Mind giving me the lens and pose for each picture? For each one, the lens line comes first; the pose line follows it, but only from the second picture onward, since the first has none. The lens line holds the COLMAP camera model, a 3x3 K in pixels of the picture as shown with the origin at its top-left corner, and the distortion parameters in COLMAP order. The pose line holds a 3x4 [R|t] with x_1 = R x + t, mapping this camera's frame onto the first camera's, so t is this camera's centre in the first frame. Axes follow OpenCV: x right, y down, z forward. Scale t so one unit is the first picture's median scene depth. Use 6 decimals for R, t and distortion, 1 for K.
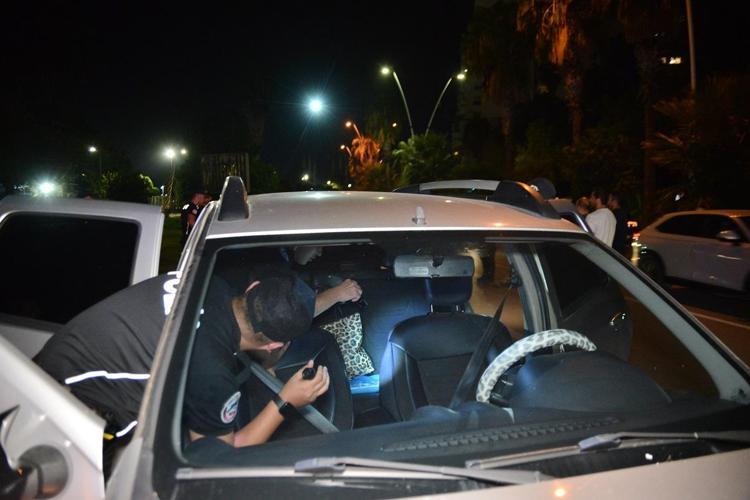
lens RADIAL K [[603.1, 0, 375.0], [0, 603.1, 250.0], [0, 0, 1]] dist [-0.057359, 0.002248]
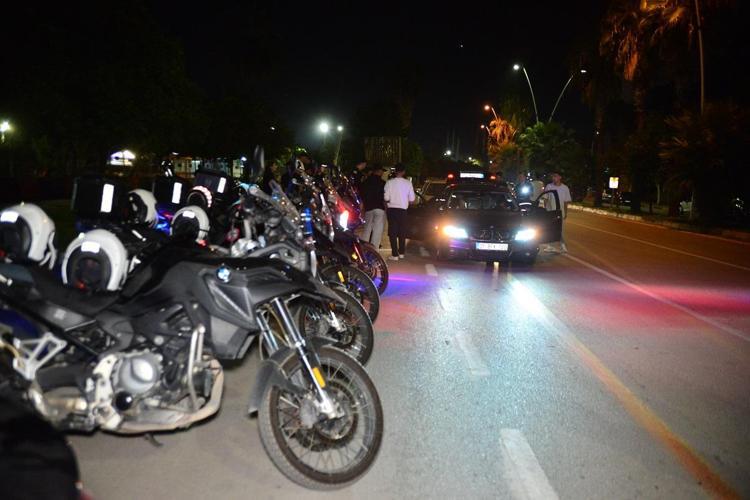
lens RADIAL K [[603.1, 0, 375.0], [0, 603.1, 250.0], [0, 0, 1]] dist [-0.057359, 0.002248]
pose [[0.972392, 0.059818, -0.225555, 0.028900], [-0.050520, 0.997627, 0.046774, 0.016794], [0.227818, -0.034088, 0.973107, -0.189211]]
